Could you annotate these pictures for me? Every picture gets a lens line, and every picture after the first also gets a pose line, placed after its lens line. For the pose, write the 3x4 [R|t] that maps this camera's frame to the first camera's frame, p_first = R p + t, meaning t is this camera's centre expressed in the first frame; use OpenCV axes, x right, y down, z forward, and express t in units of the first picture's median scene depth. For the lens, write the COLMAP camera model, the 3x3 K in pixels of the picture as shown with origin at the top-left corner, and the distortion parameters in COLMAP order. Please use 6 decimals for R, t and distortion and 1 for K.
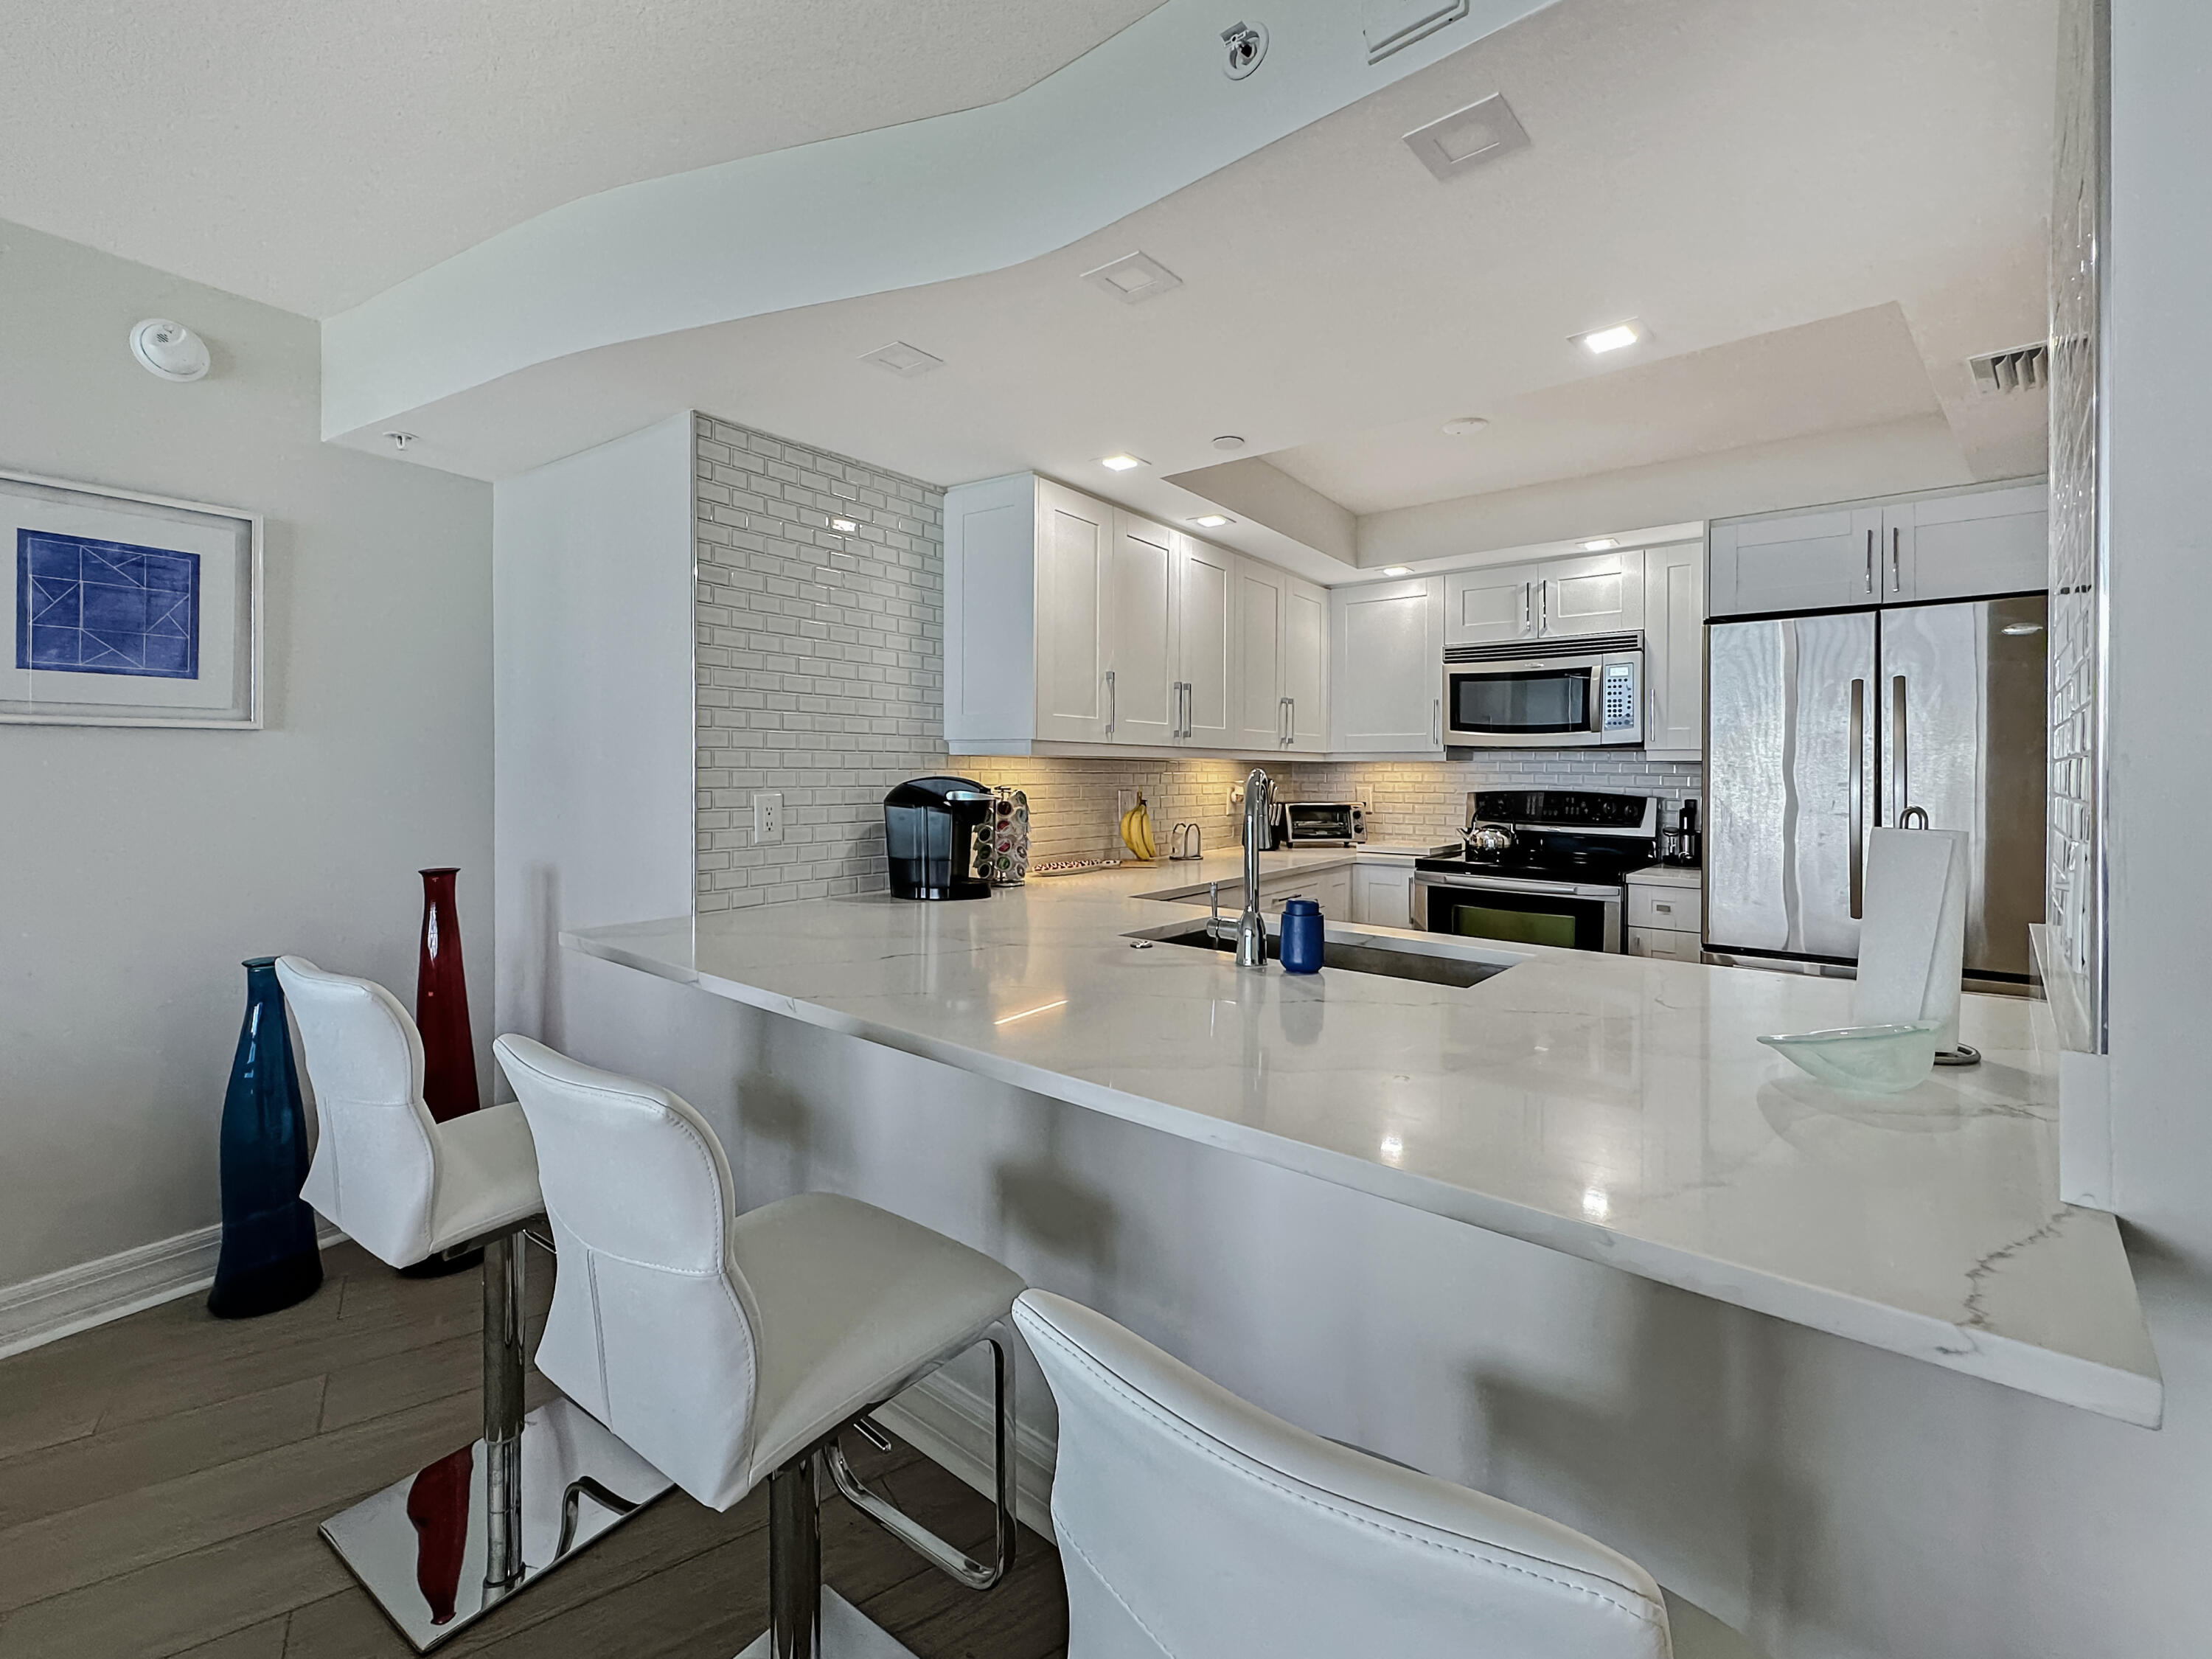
lens RADIAL K [[1006.2, 0, 1165.4], [0, 1006.2, 772.1], [0, 0, 1]] dist [0.002506, 0.000180]
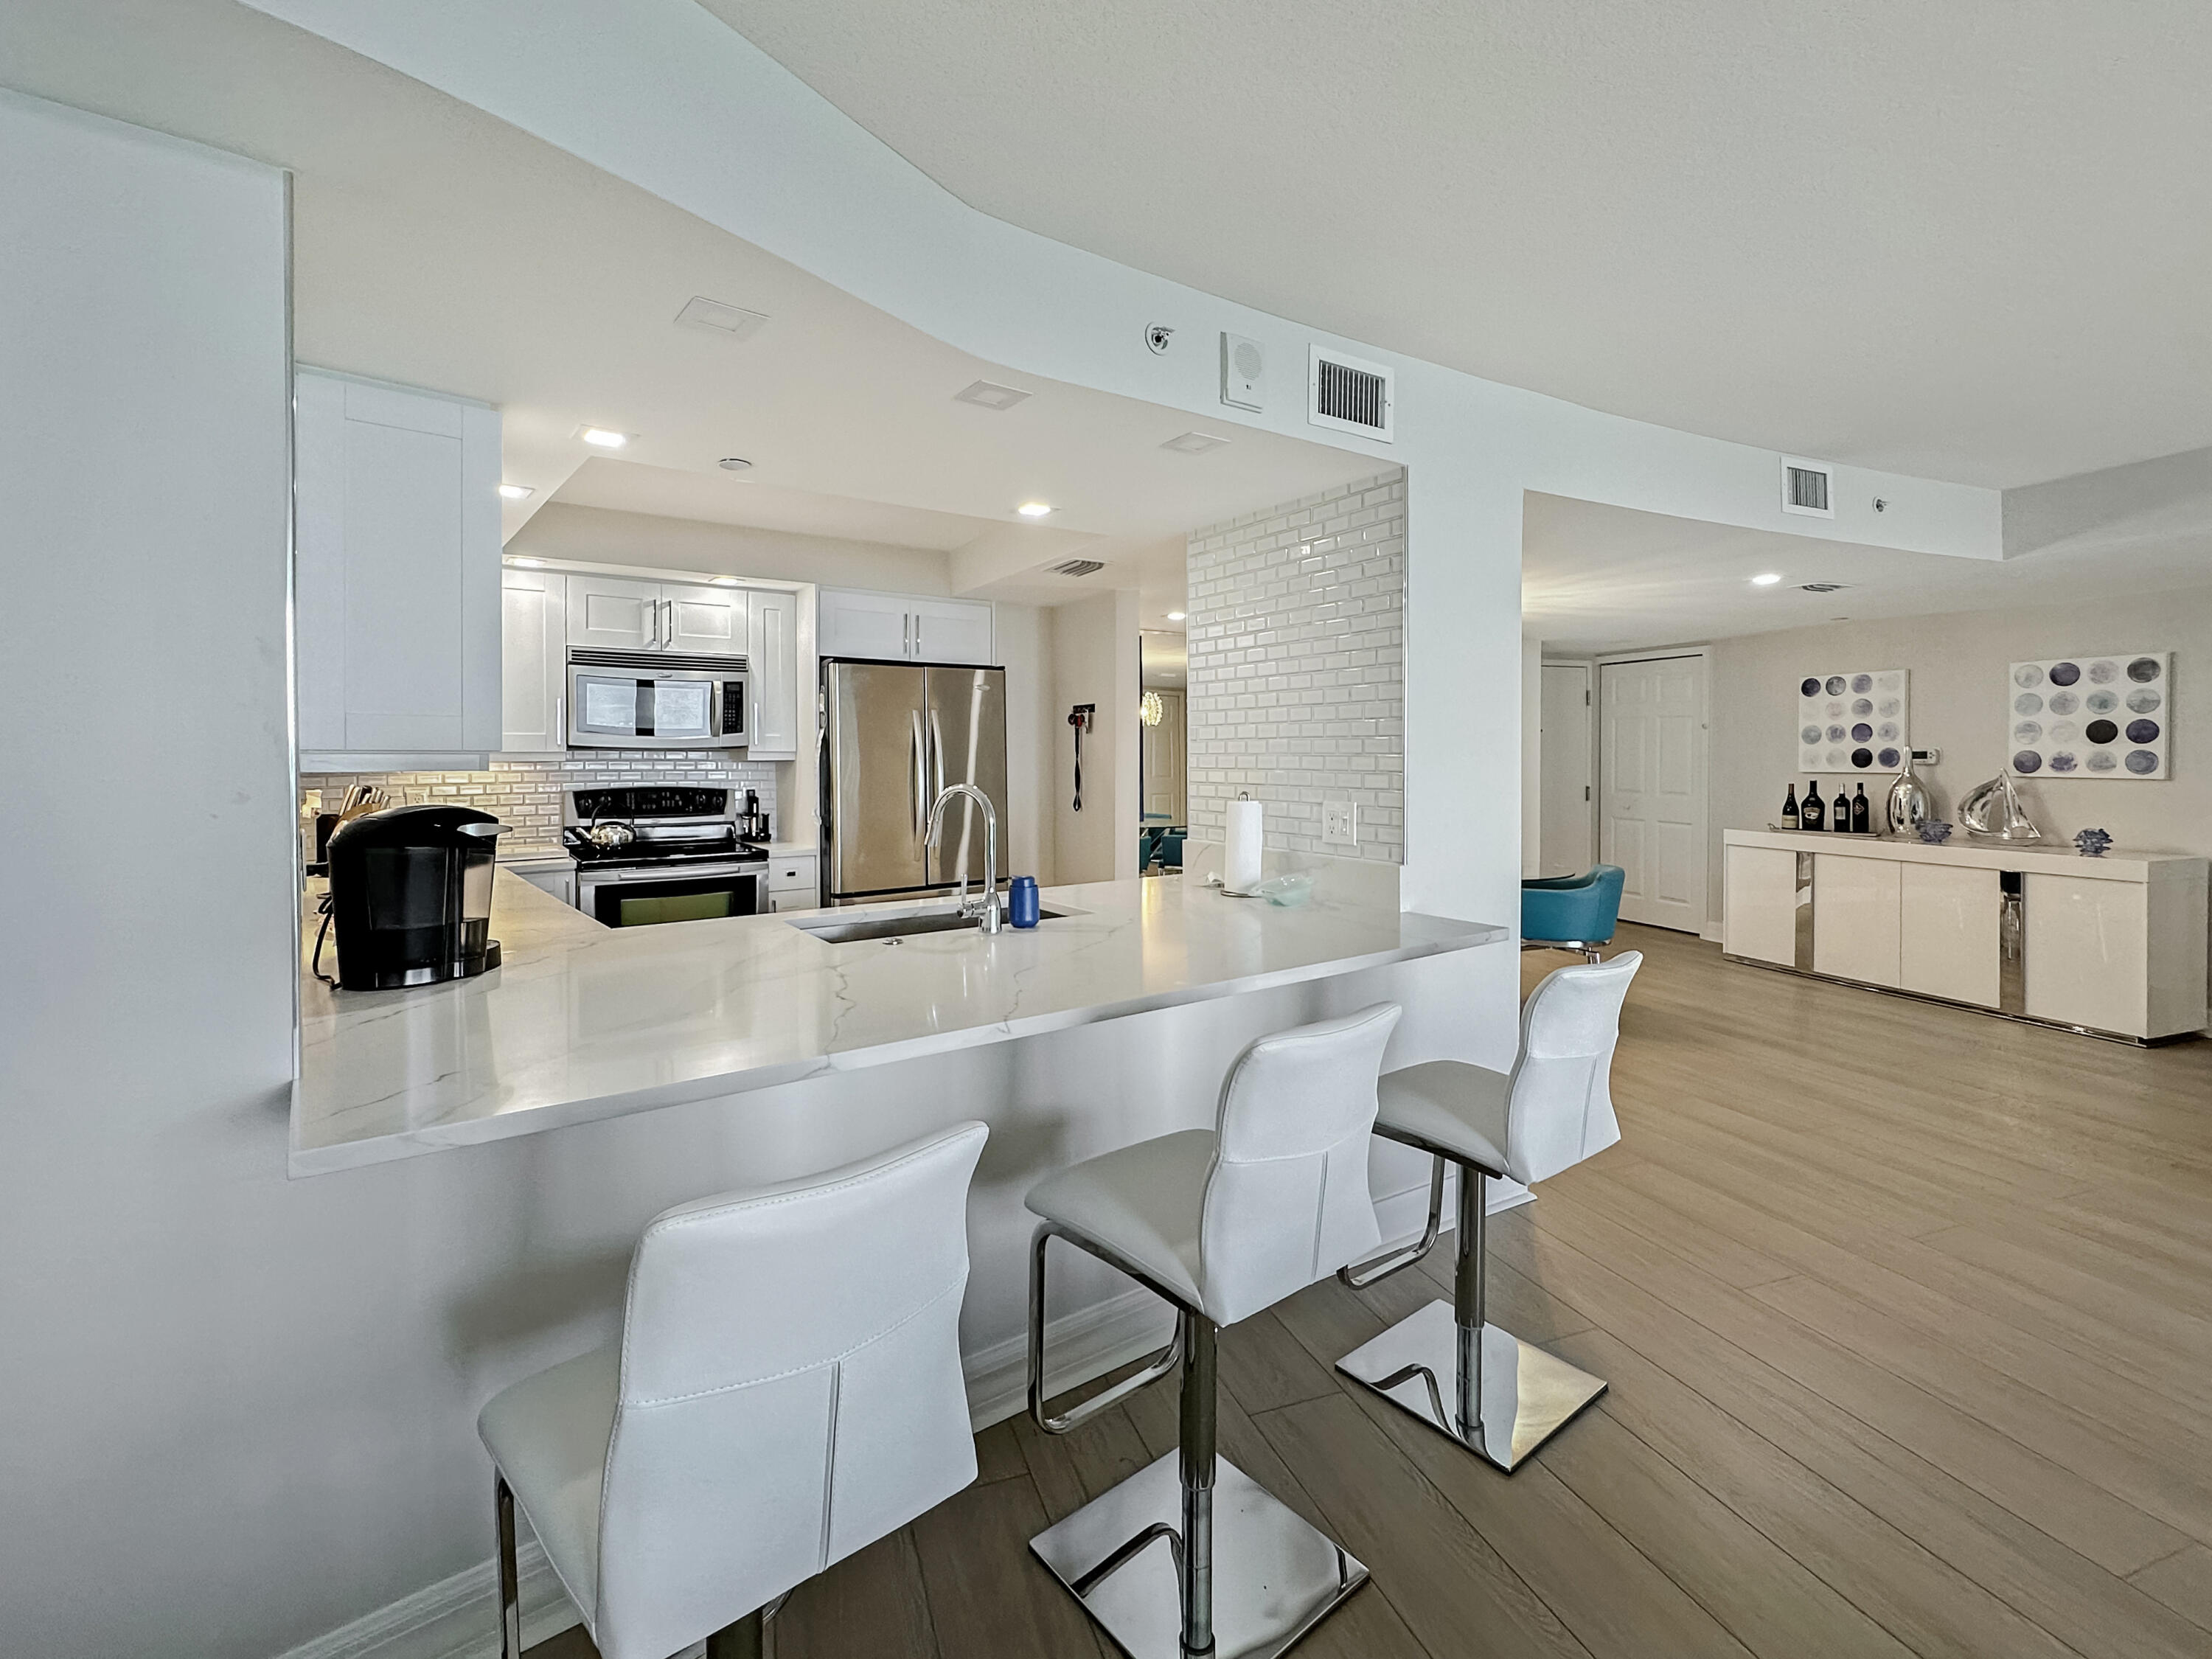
lens RADIAL K [[891.0, 0, 1150.3], [0, 891.0, 764.7], [0, 0, 1]] dist [-0.003916, -0.000351]
pose [[0.258935, -0.018348, 0.965720, -0.447890], [0.003990, 0.999831, 0.017927, -0.022468], [-0.965886, -0.000789, 0.258965, 0.223518]]
